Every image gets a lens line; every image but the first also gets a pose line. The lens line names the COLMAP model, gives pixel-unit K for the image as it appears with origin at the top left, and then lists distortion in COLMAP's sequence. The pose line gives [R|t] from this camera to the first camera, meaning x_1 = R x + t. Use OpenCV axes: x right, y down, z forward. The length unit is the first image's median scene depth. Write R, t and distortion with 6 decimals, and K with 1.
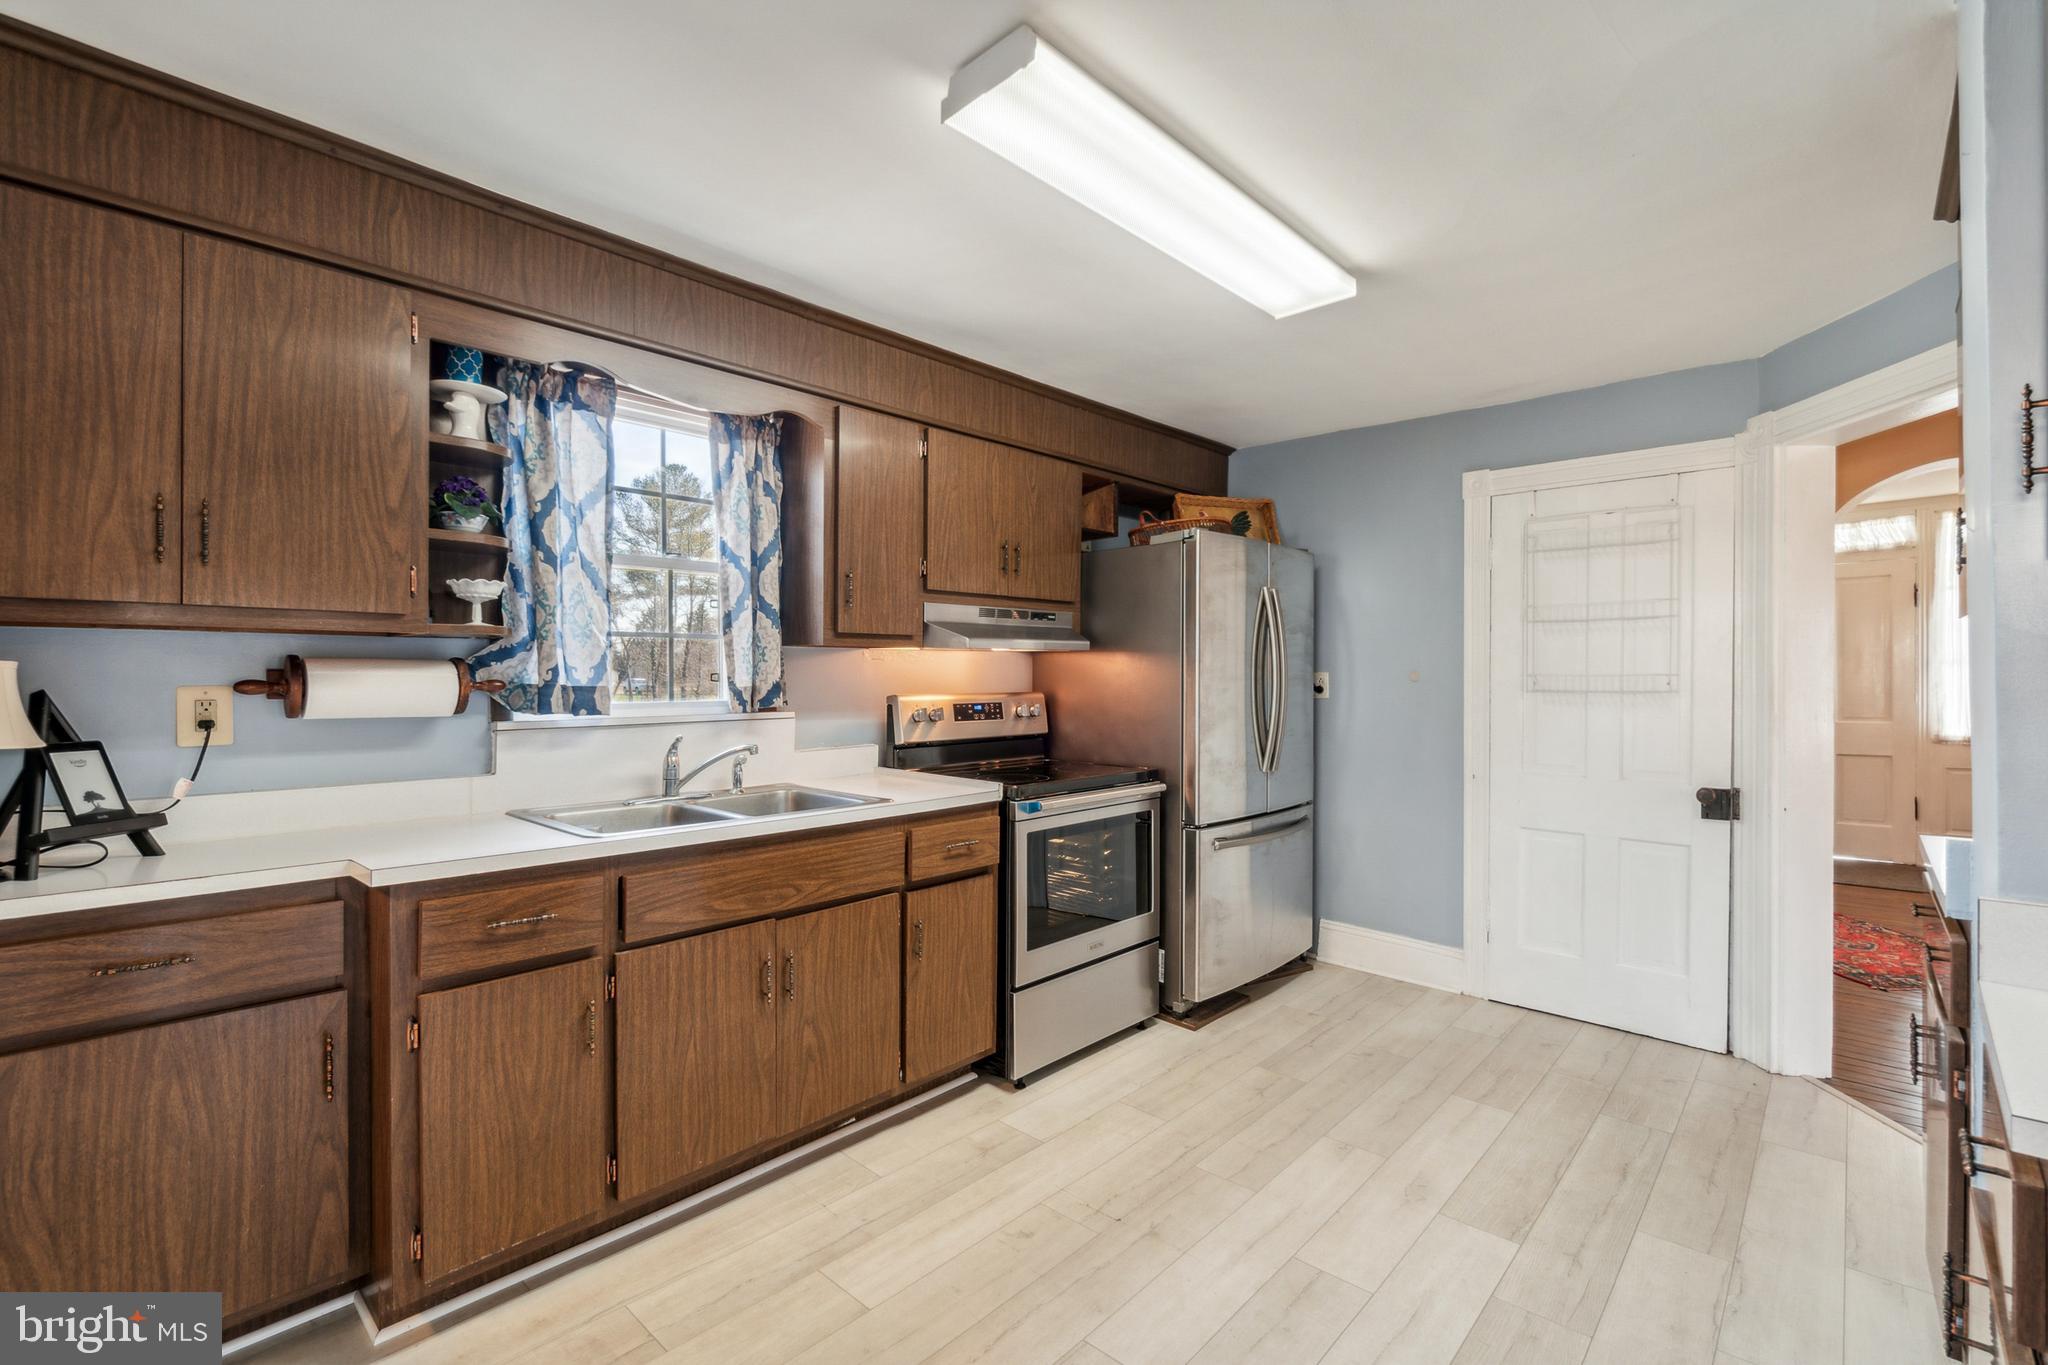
lens RADIAL K [[906.0, 0, 1068.5], [0, 906.0, 674.8], [0, 0, 1]] dist [-0.007317, -0.000584]
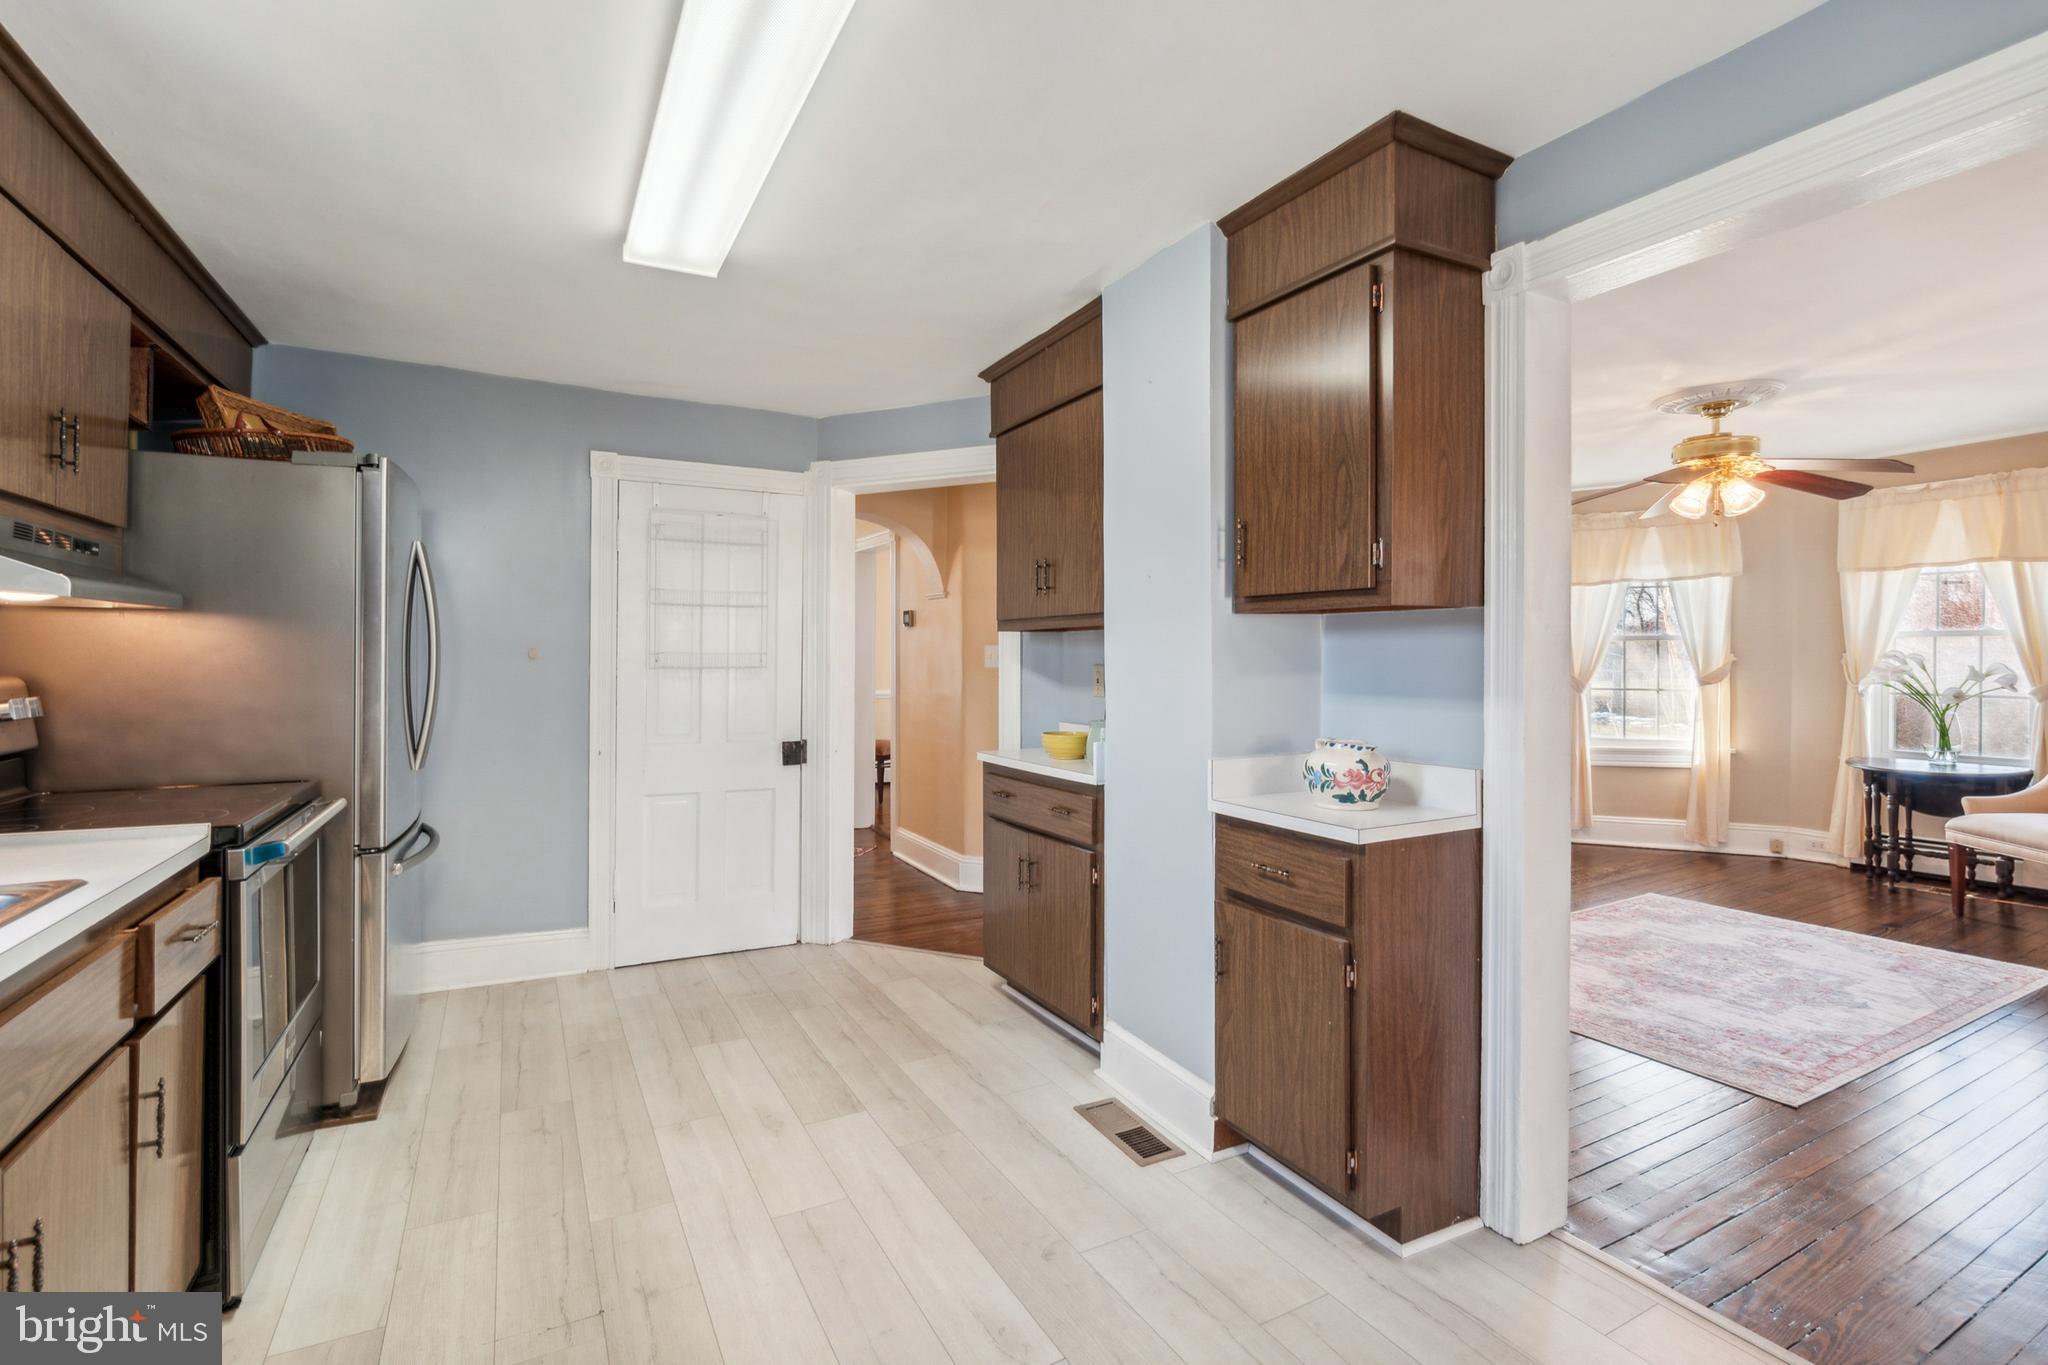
lens RADIAL K [[906.0, 0, 1004.6], [0, 906.0, 660.9], [0, 0, 1]] dist [-0.007317, -0.000584]
pose [[0.354663, 0.000323, 0.934994, -0.509521], [-0.003843, 0.999992, 0.001112, 0.009972], [-0.934986, -0.003988, 0.354661, 0.328565]]
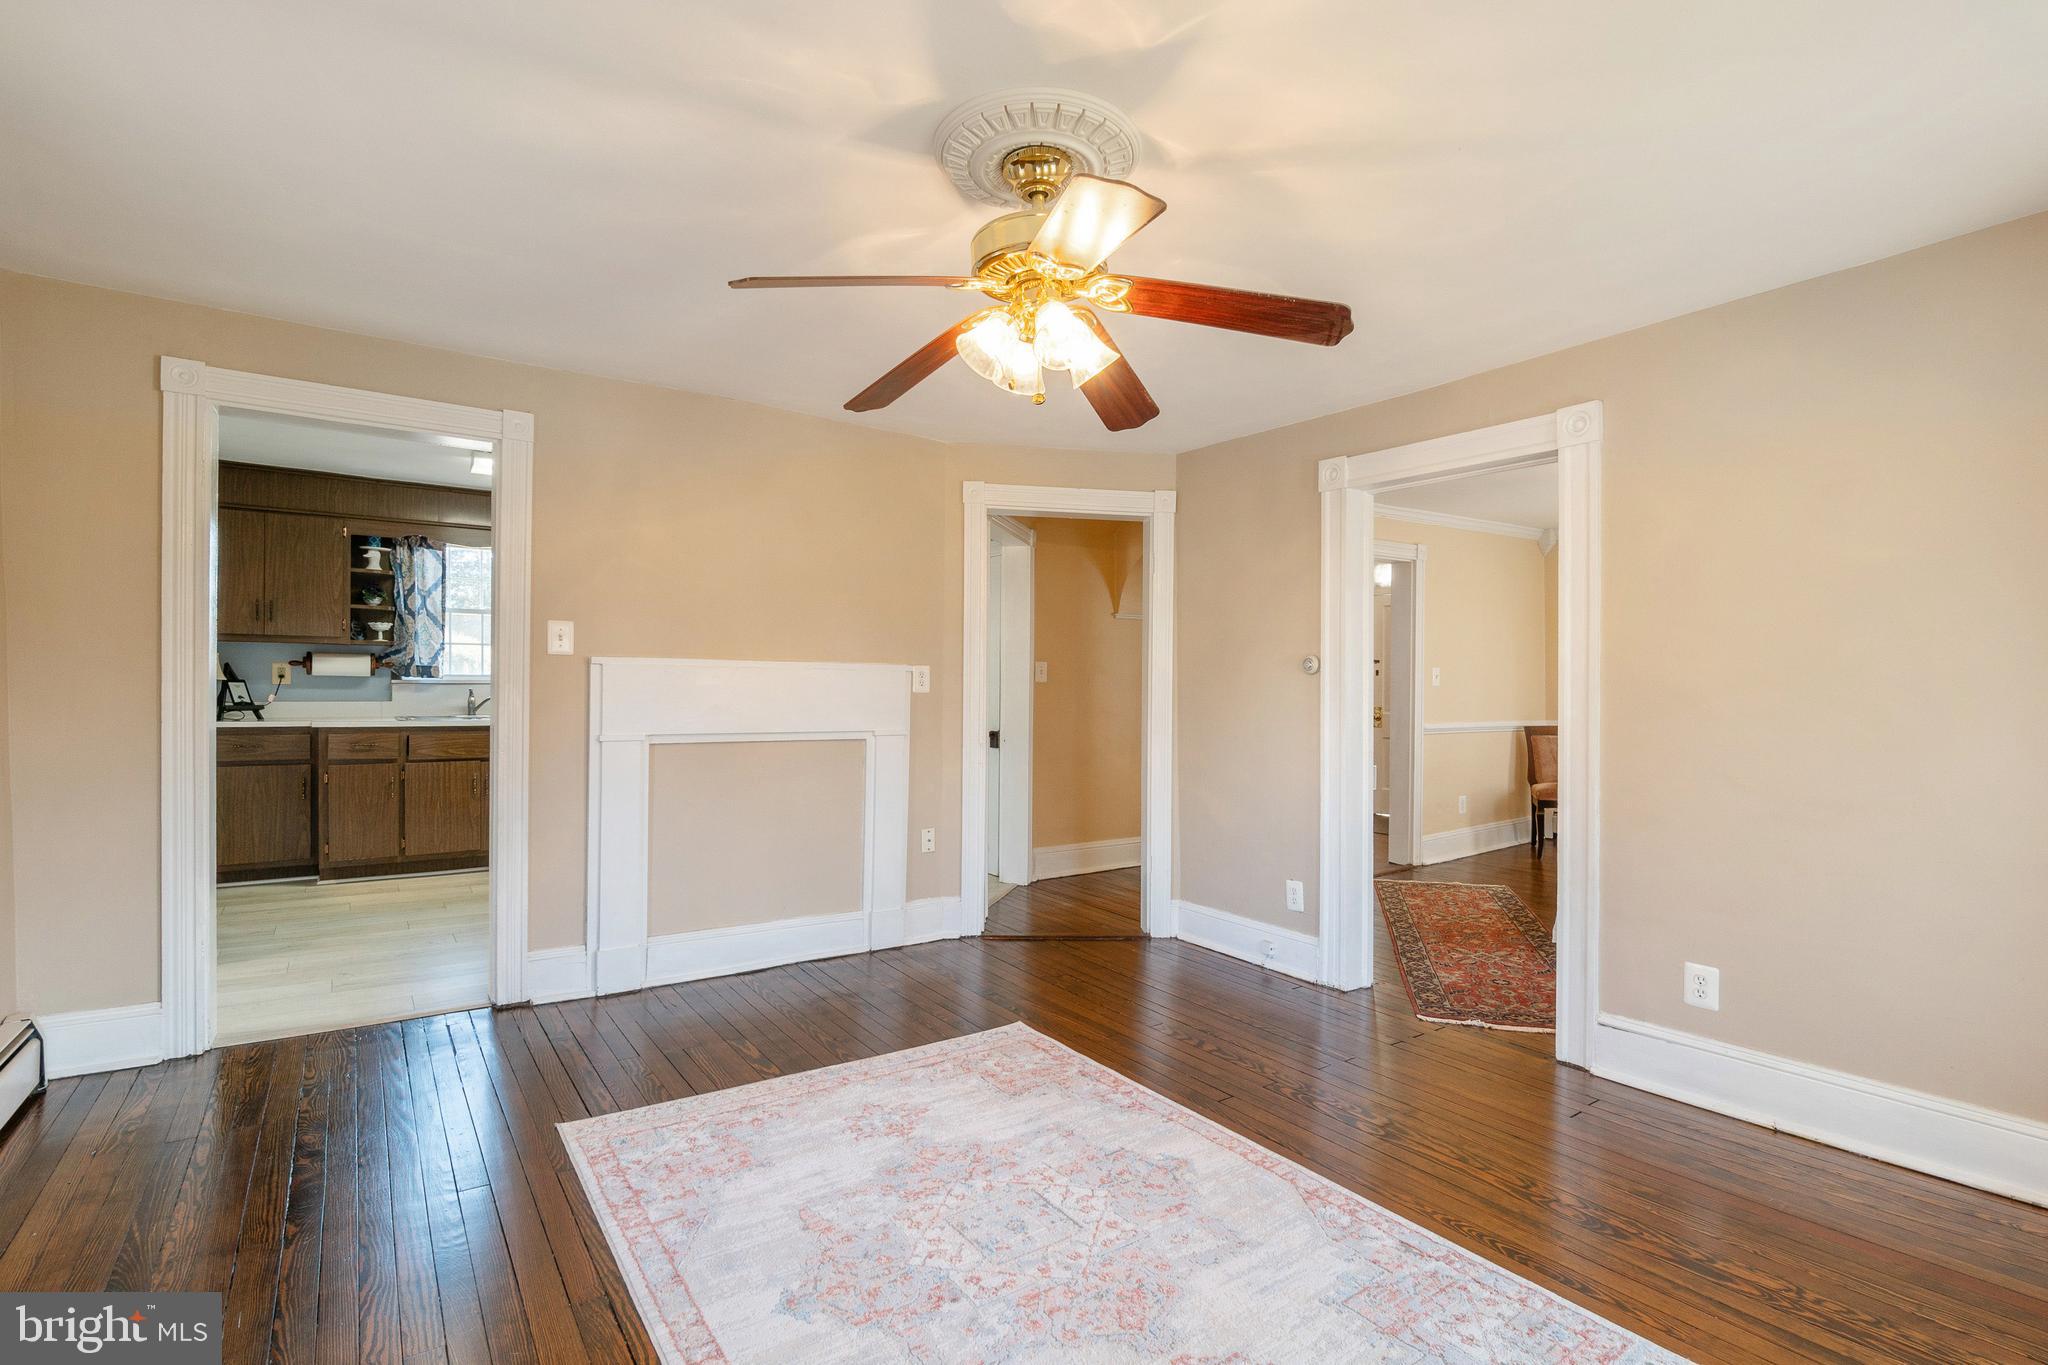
lens RADIAL K [[906.0, 0, 1014.2], [0, 906.0, 684.4], [0, 0, 1]] dist [-0.007317, -0.000584]
pose [[0.979574, 0.014937, -0.200530, 1.465988], [-0.013231, 0.999864, 0.009844, 0.017700], [0.200649, -0.006990, 0.979638, -1.029393]]
